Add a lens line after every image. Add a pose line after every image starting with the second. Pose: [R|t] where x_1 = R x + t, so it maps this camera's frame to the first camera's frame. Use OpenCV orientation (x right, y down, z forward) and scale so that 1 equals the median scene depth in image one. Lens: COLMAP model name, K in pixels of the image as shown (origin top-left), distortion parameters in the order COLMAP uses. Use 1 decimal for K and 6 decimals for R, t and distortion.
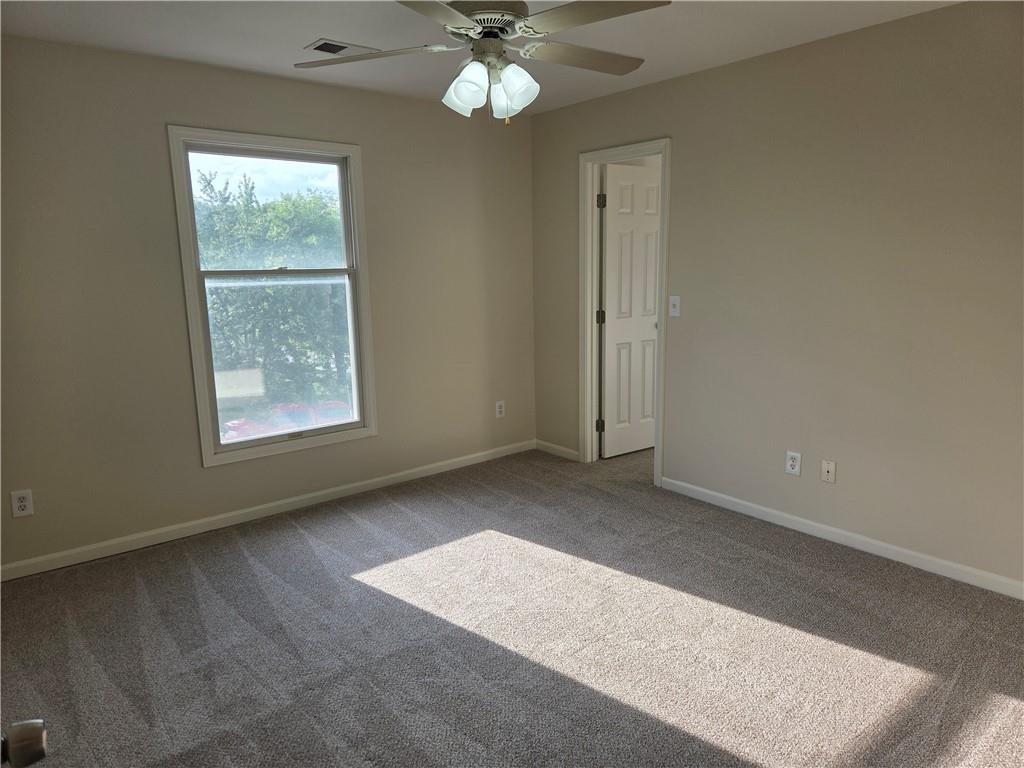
lens RADIAL K [[687.3, 0, 512.6], [0, 687.3, 384.0], [0, 0, 1]] dist [0.072404, -0.050358]
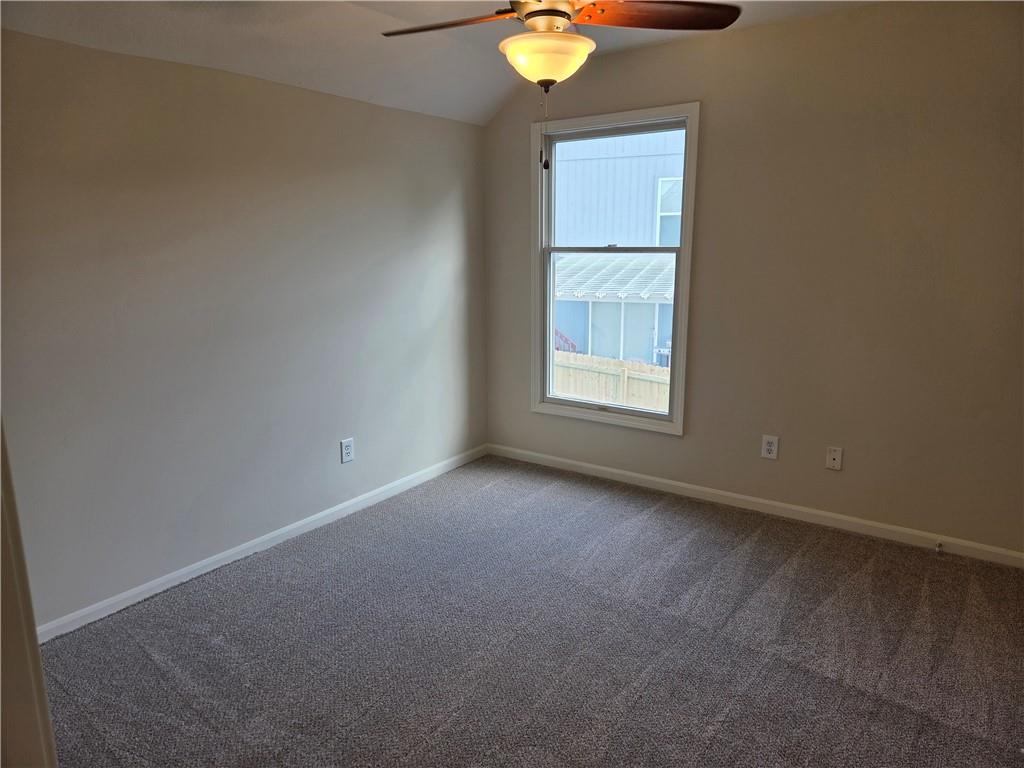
lens RADIAL K [[687.3, 0, 517.3], [0, 687.3, 384.4], [0, 0, 1]] dist [0.072404, -0.050358]
pose [[0.299748, 0.202421, -0.932296, 0.664354], [-0.194206, 0.969716, 0.148105, -0.096331], [0.934042, 0.136664, 0.329982, 0.588635]]
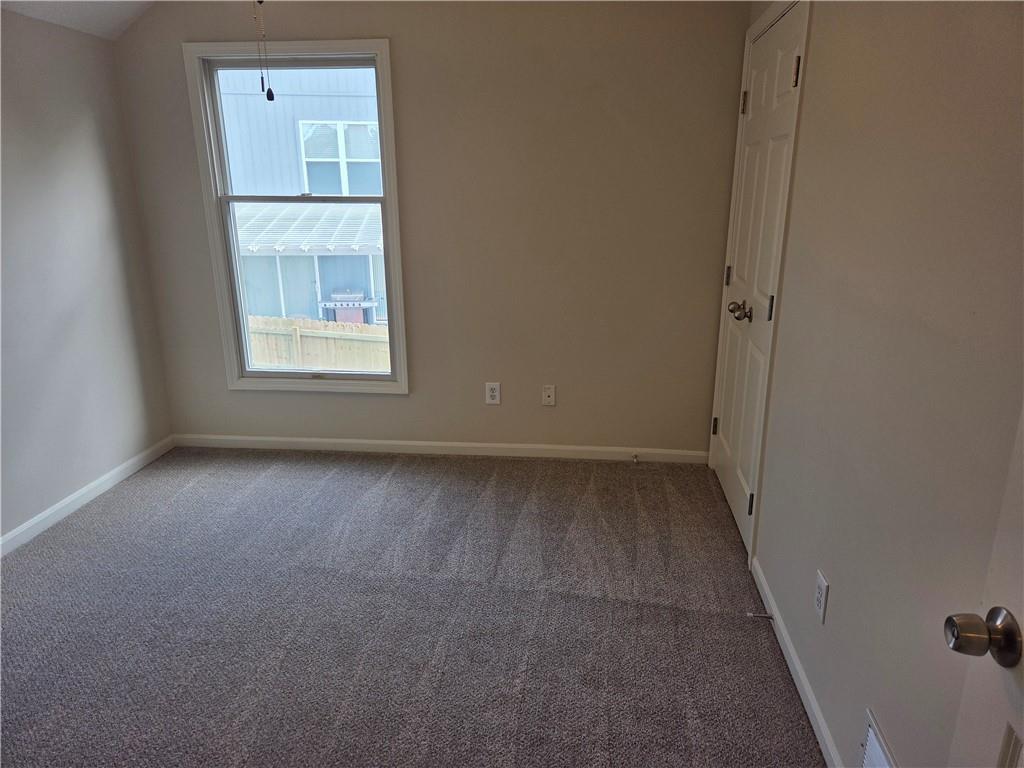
lens RADIAL K [[687.3, 0, 521.6], [0, 687.3, 380.9], [0, 0, 1]] dist [0.072404, -0.050358]
pose [[0.722023, 0.192331, -0.664599, 0.572564], [-0.143792, 0.981325, 0.127773, -0.087406], [0.676762, 0.003308, 0.736195, 0.541646]]
